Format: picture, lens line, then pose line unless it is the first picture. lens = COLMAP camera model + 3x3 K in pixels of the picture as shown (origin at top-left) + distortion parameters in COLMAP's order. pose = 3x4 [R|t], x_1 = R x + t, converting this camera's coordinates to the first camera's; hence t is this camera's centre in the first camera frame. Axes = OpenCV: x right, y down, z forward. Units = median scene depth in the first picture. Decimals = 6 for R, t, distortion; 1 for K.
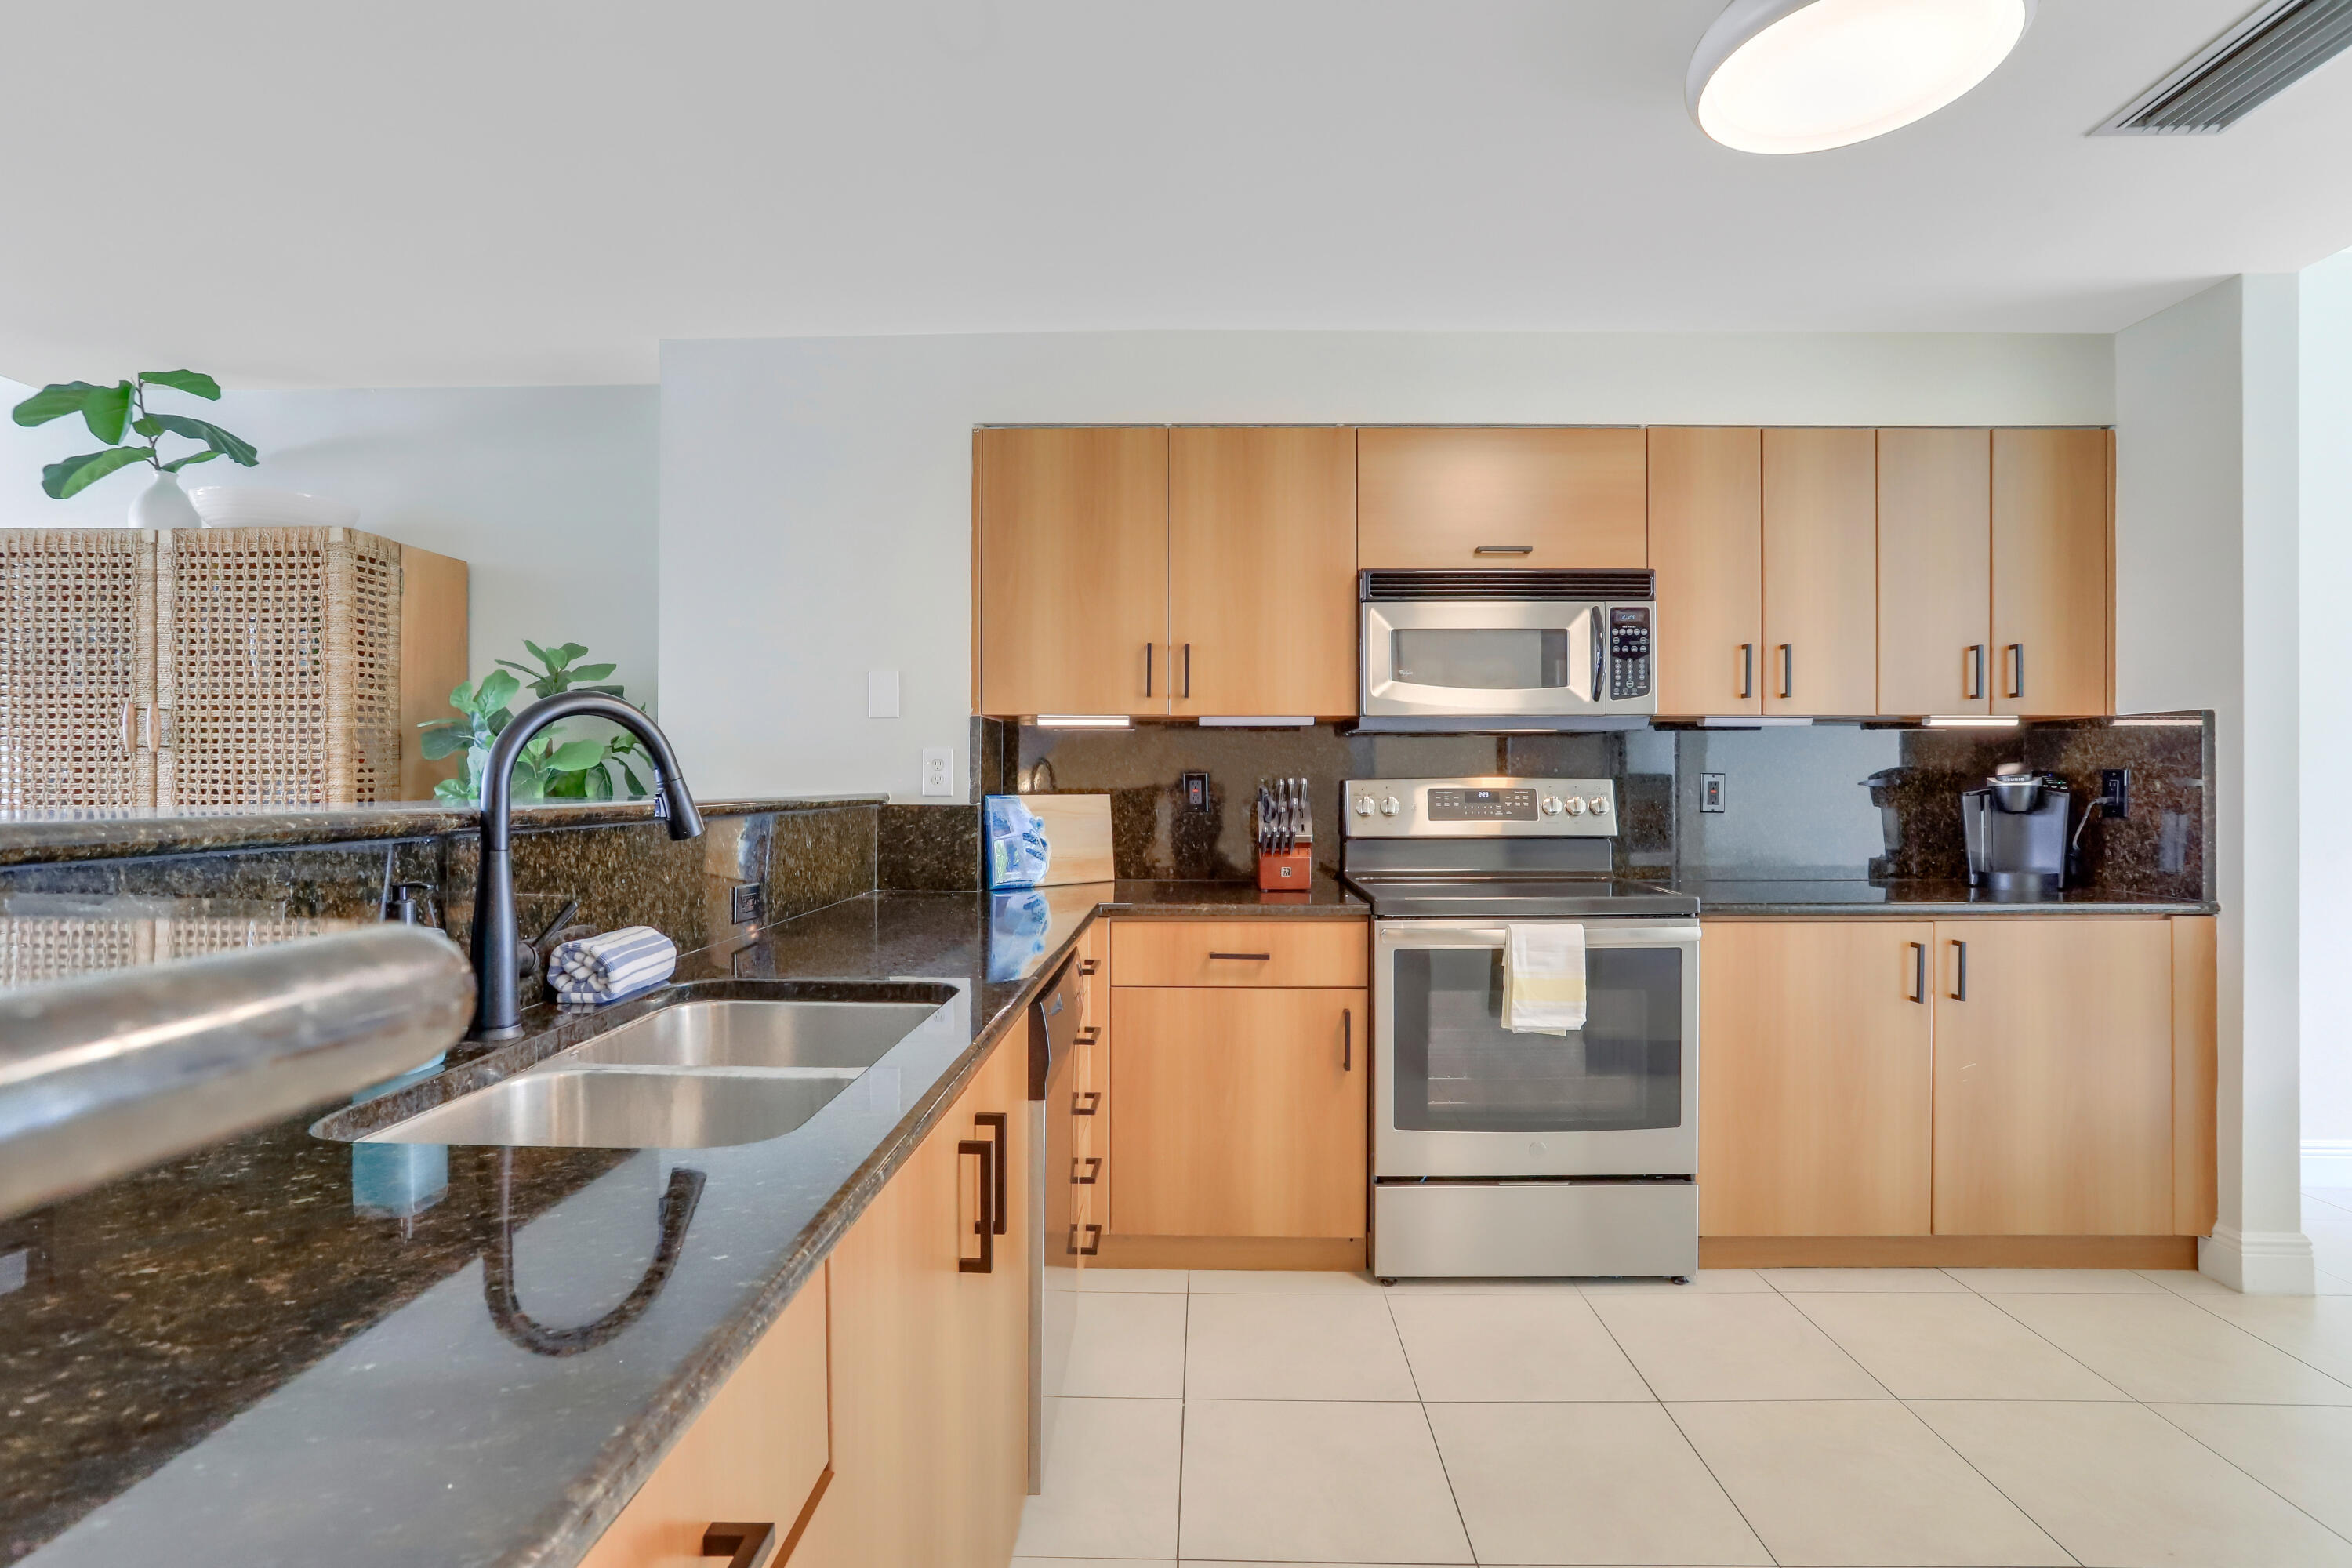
lens RADIAL K [[1139.2, 0, 1168.8], [0, 1139.2, 776.8], [0, 0, 1]] dist [-0.018098, 0.004545]
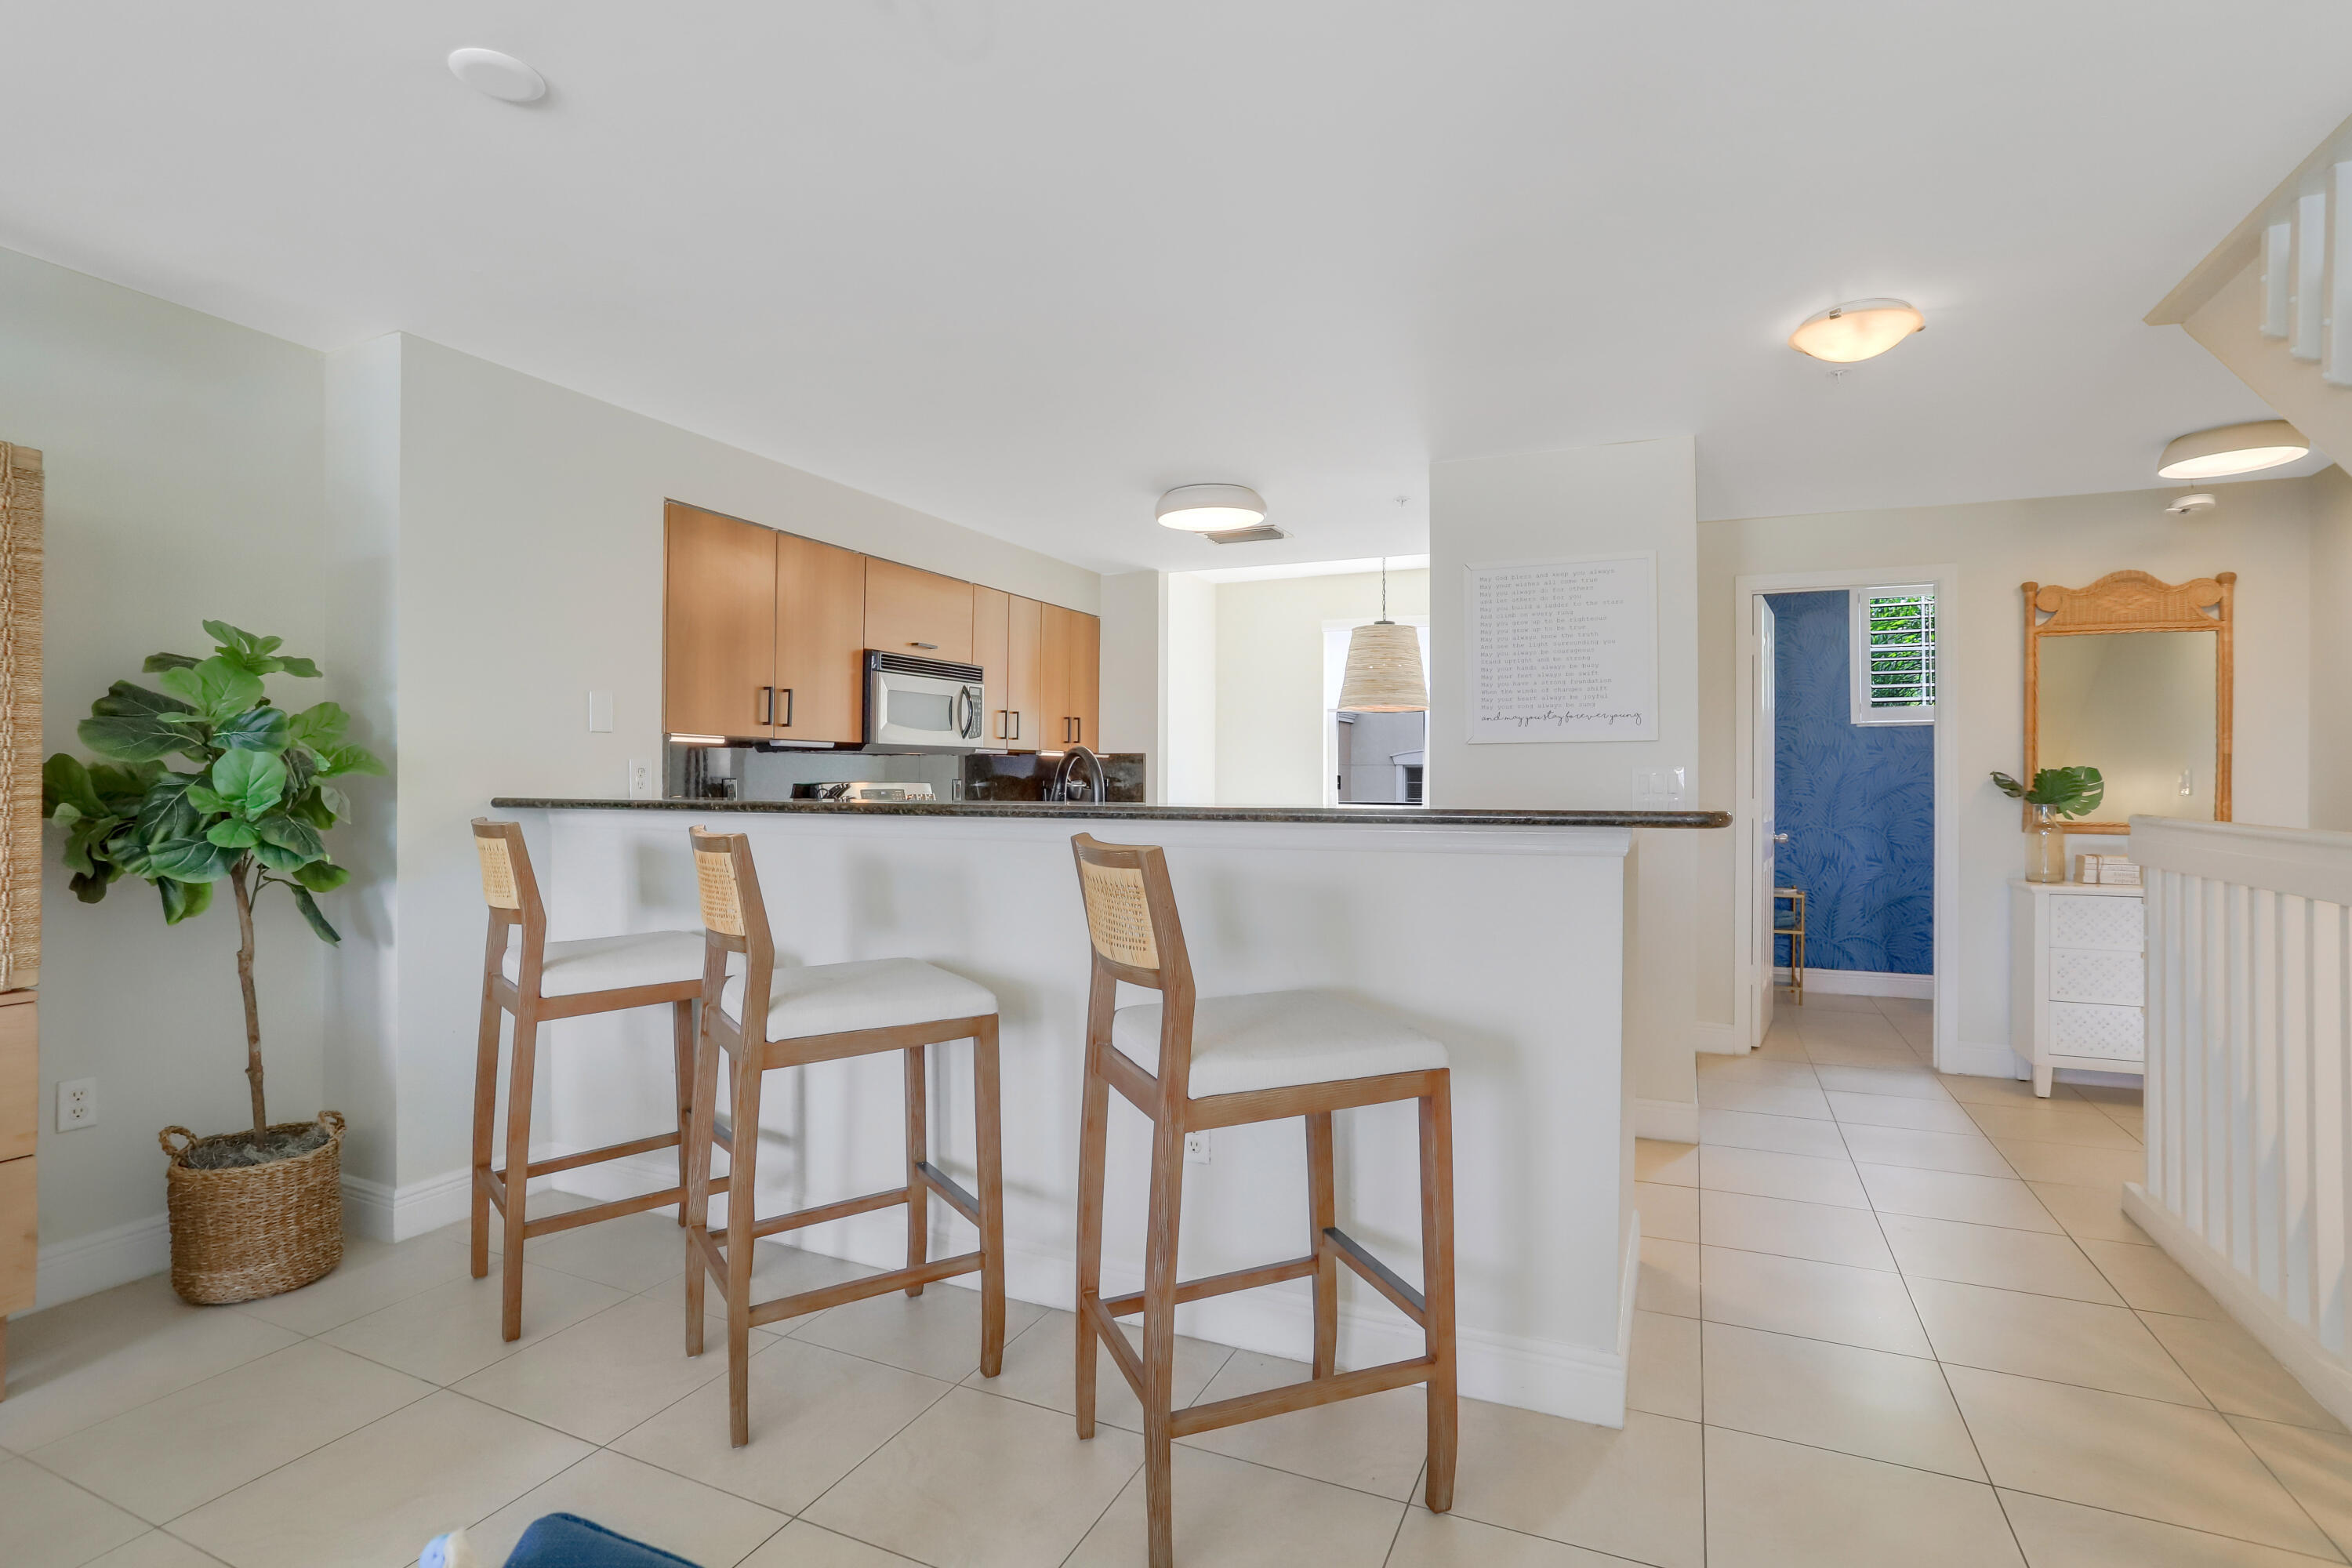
lens RADIAL K [[1139.2, 0, 1170.0], [0, 1139.2, 772.6], [0, 0, 1]] dist [-0.018098, 0.004545]
pose [[0.394862, 0.003670, 0.918733, -1.081886], [-0.003794, 0.999990, -0.002365, -0.012502], [-0.918732, -0.002552, 0.394872, 0.019403]]
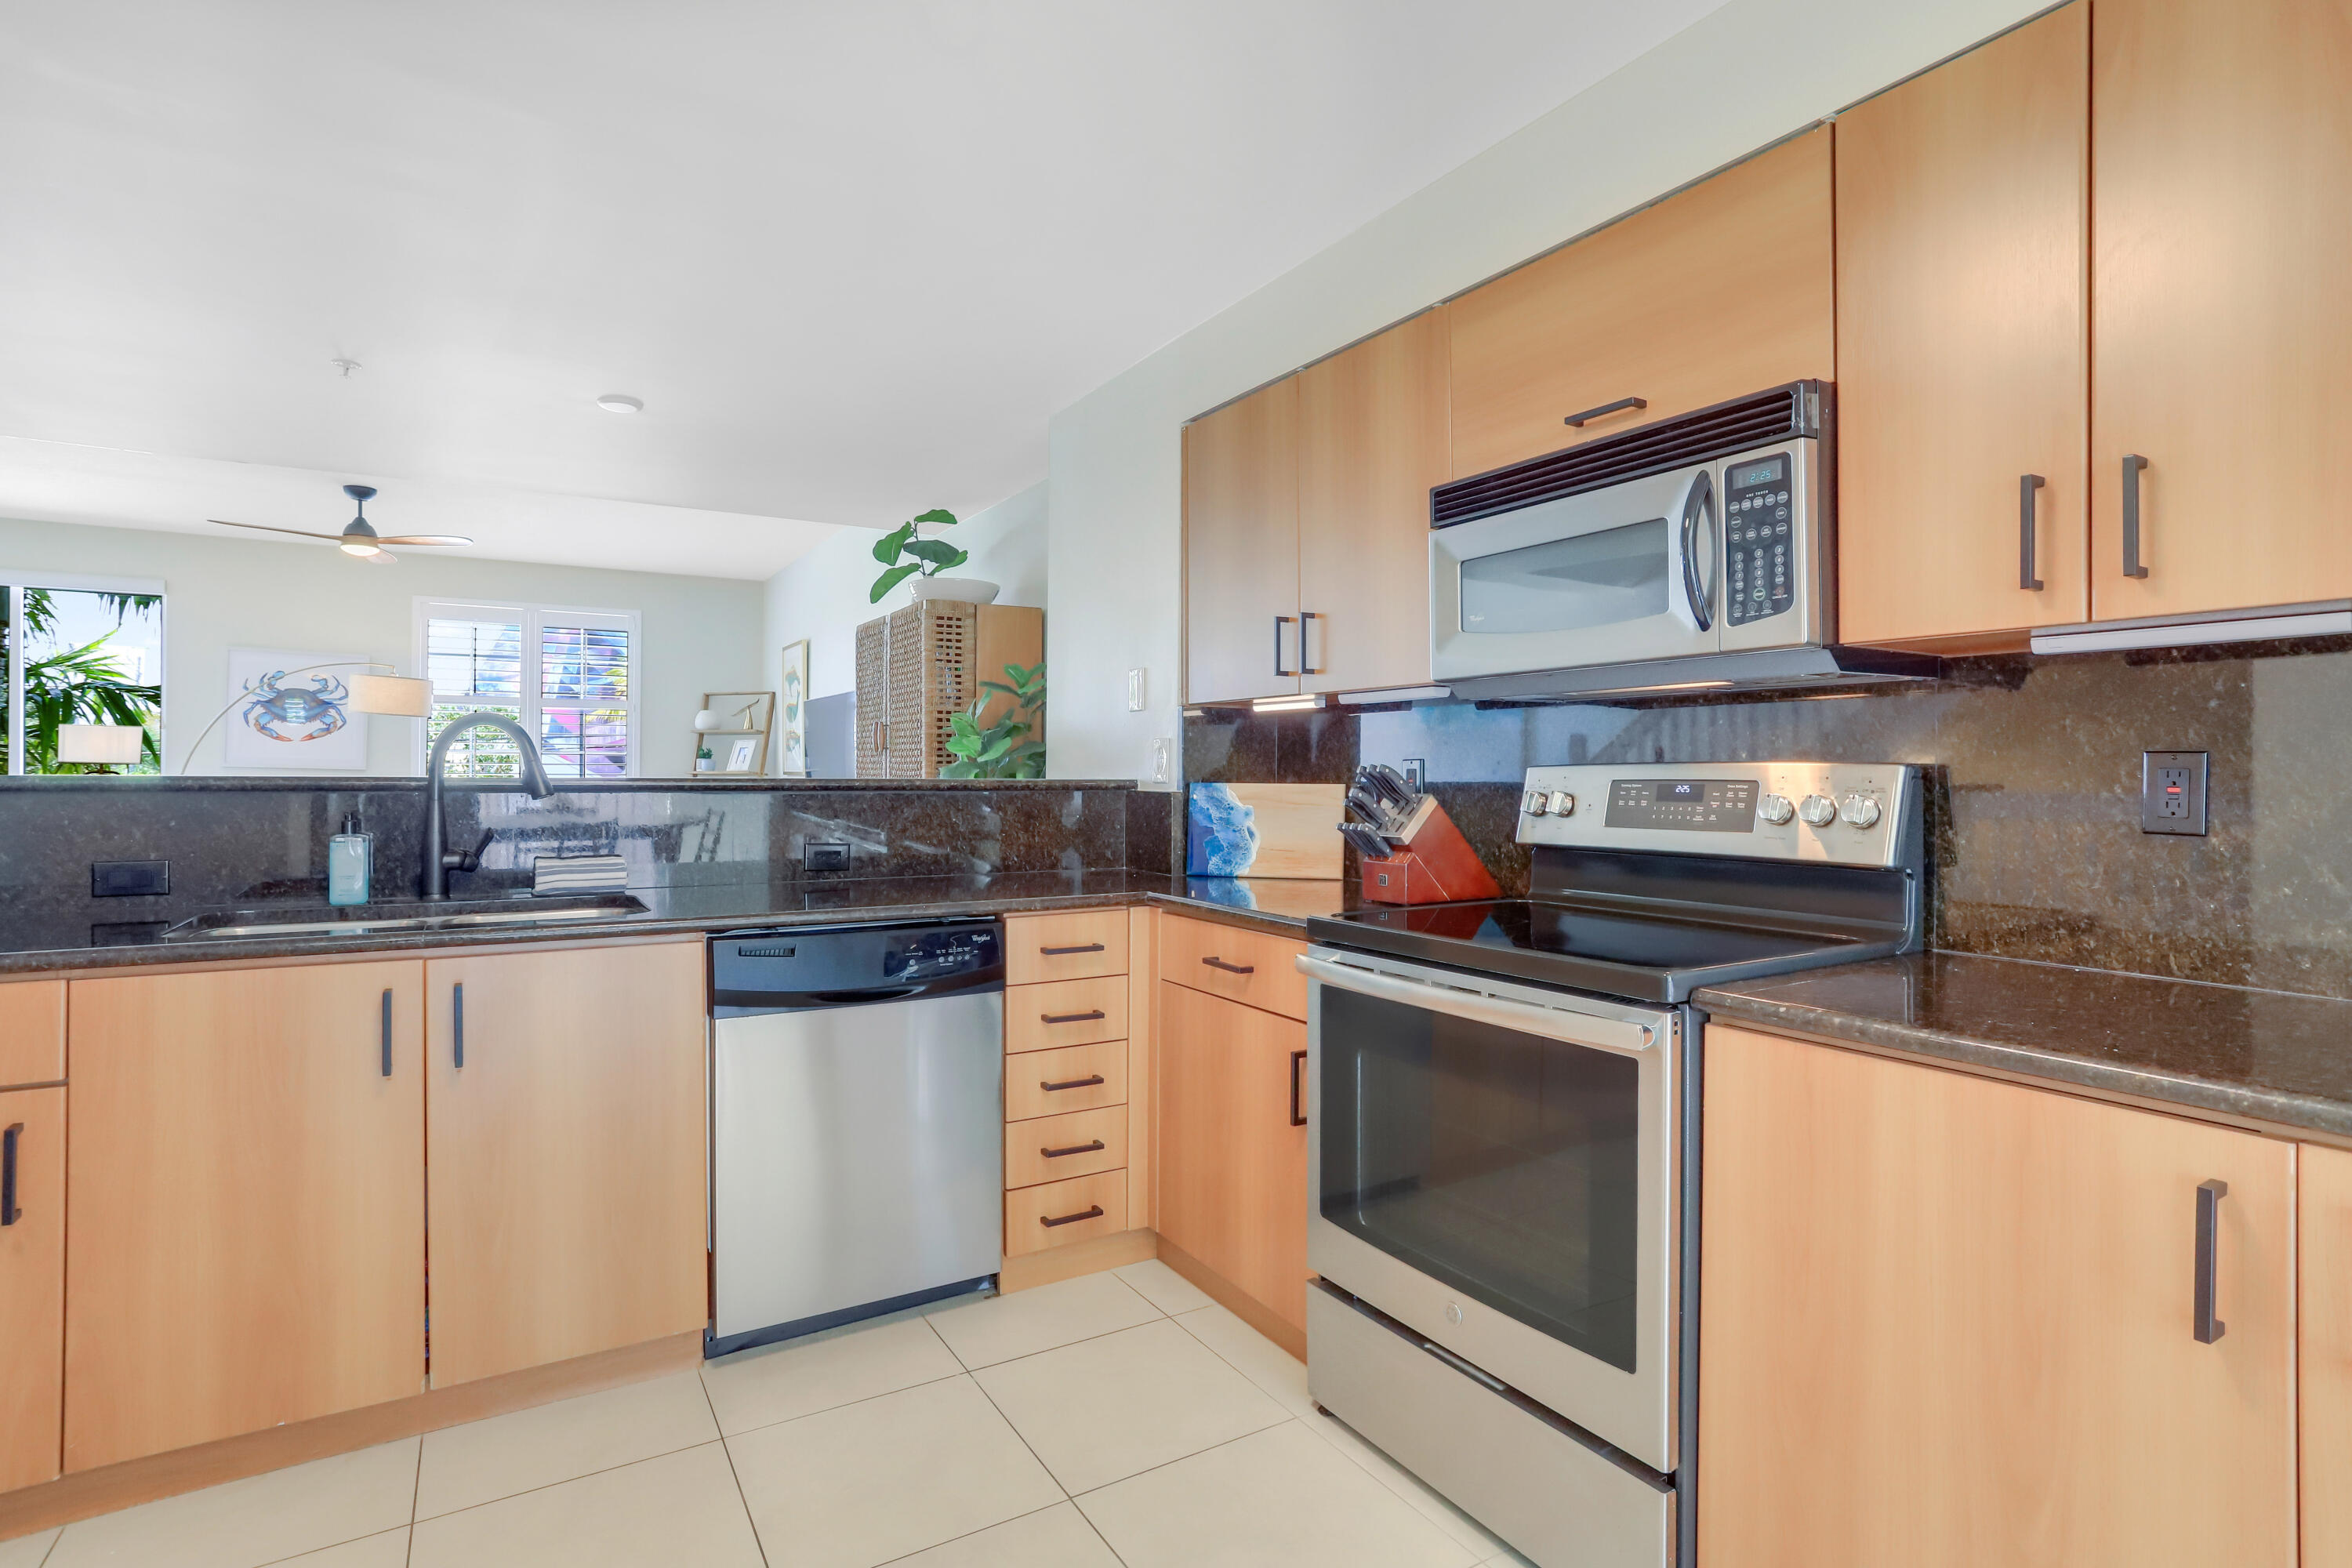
lens RADIAL K [[1139.2, 0, 1149.8], [0, 1139.2, 777.8], [0, 0, 1]] dist [-0.018098, 0.004545]
pose [[0.537537, 0.006305, -0.843216, 0.703312], [-0.002370, 0.999979, 0.005967, 0.006387], [0.843237, -0.001209, 0.537541, 0.433216]]
